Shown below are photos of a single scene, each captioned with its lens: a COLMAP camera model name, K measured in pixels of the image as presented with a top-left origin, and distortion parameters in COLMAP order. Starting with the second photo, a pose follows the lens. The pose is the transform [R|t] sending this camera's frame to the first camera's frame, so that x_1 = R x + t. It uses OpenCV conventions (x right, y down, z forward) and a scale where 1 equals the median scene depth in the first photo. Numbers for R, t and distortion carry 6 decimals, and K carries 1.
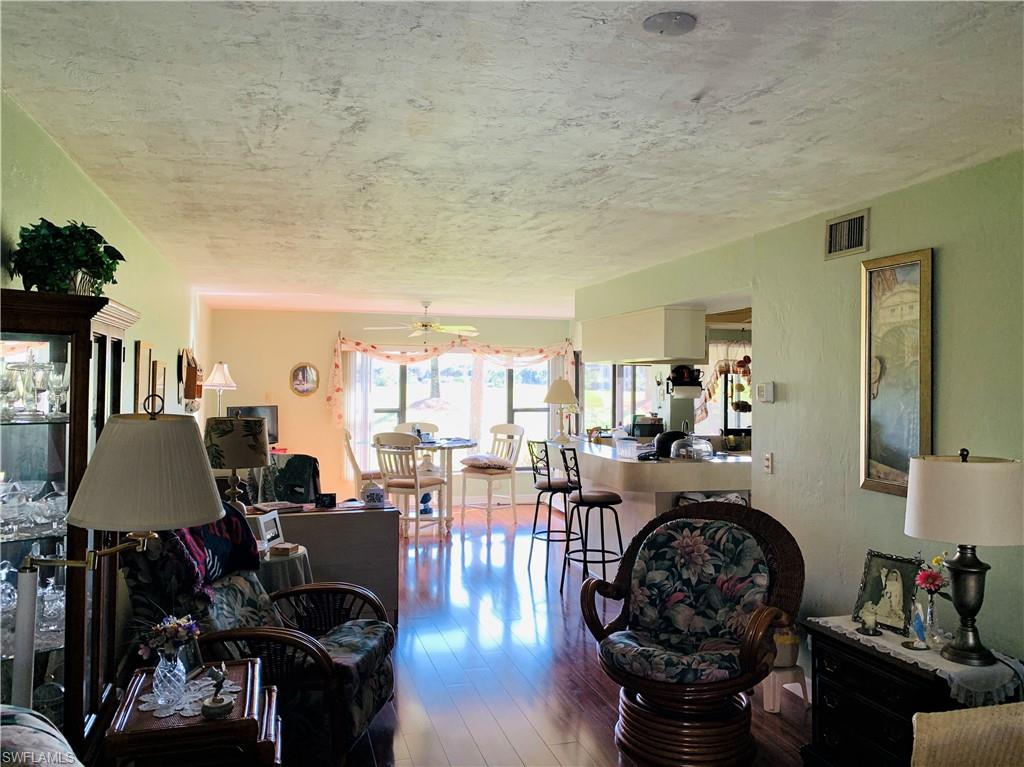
lens RADIAL K [[771.7, 0, 513.0], [0, 771.7, 377.6], [0, 0, 1]] dist [0.016871, -0.023316]
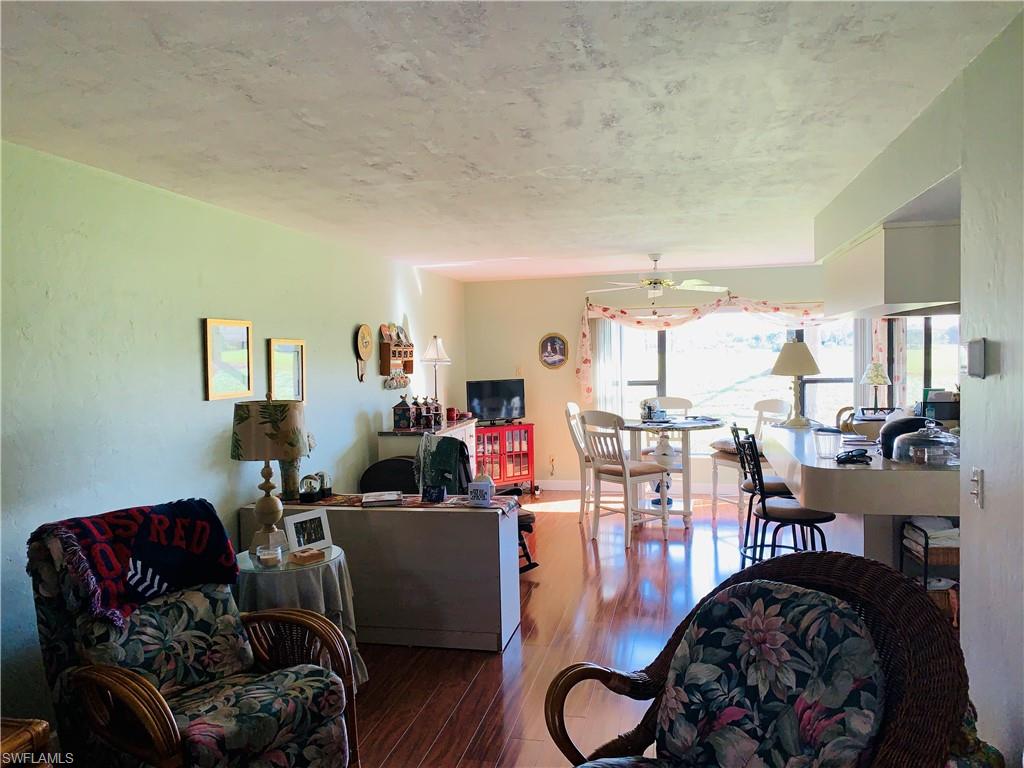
lens RADIAL K [[771.7, 0, 511.2], [0, 771.7, 389.4], [0, 0, 1]] dist [0.016871, -0.023316]
pose [[0.879982, -0.003930, -0.474990, 0.339868], [0.031134, 0.998293, 0.049419, 0.004005], [0.473985, -0.058276, 0.878602, 0.415347]]
